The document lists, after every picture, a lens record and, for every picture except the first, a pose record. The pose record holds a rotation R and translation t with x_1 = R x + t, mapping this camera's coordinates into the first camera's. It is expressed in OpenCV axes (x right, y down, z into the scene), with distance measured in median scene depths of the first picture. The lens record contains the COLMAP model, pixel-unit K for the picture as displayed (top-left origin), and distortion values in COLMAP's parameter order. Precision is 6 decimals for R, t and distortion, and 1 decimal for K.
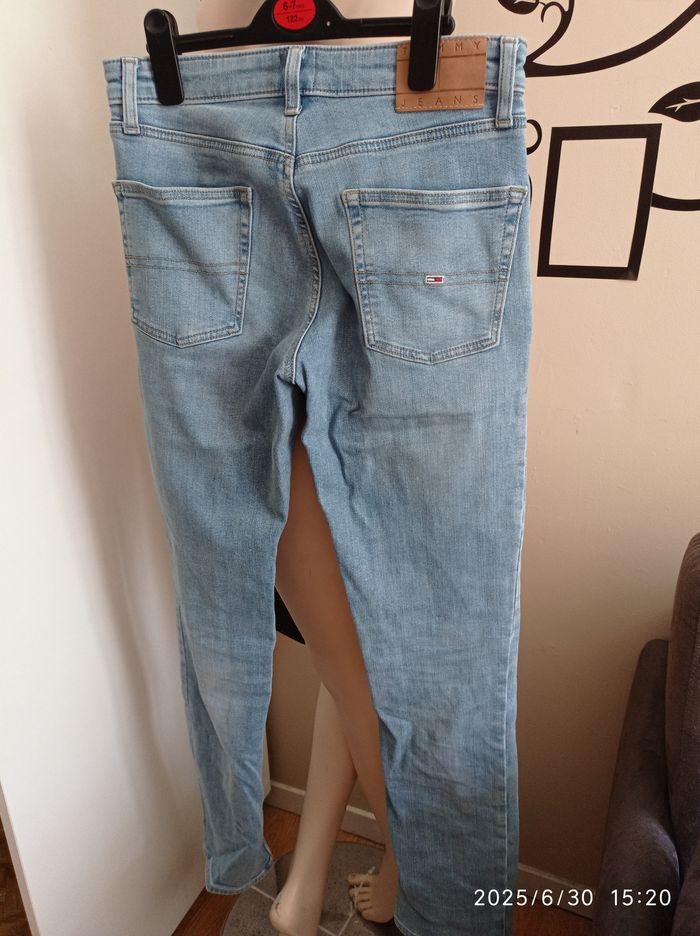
lens RADIAL K [[743.0, 0, 350.0], [0, 743.0, 468.0], [0, 0, 1]] dist [-0.000935, 0.001221]
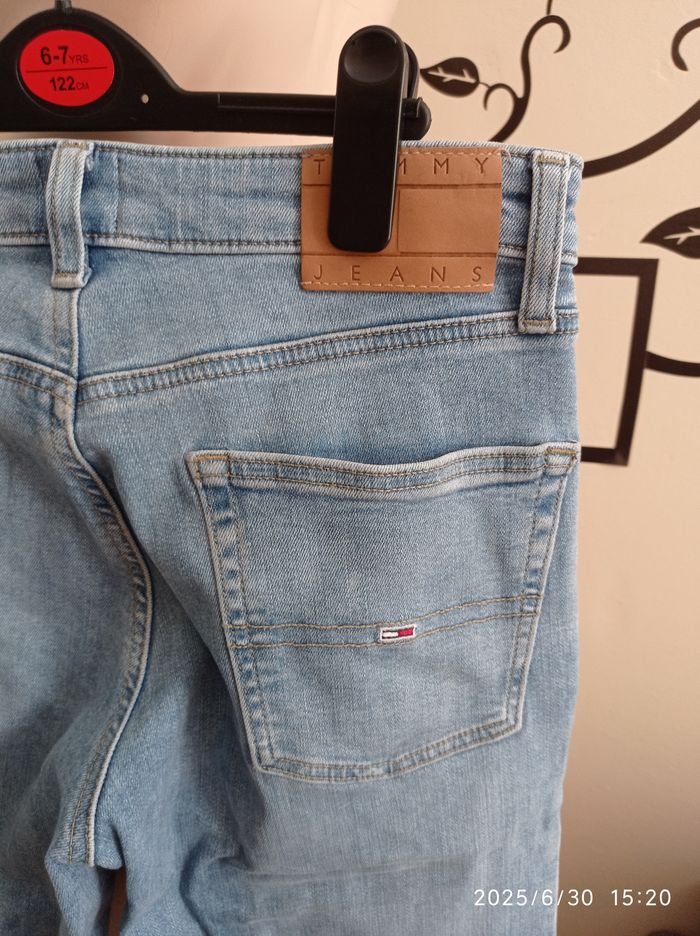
lens RADIAL K [[772.0, 0, 376.5], [0, 772.0, 466.6], [0, 0, 1]] dist [-0.003165, -0.017615]
pose [[0.978058, -0.035968, 0.205204, 0.004456], [0.053803, 0.995179, -0.082004, -0.321537], [-0.201266, 0.091245, 0.975278, 0.522434]]
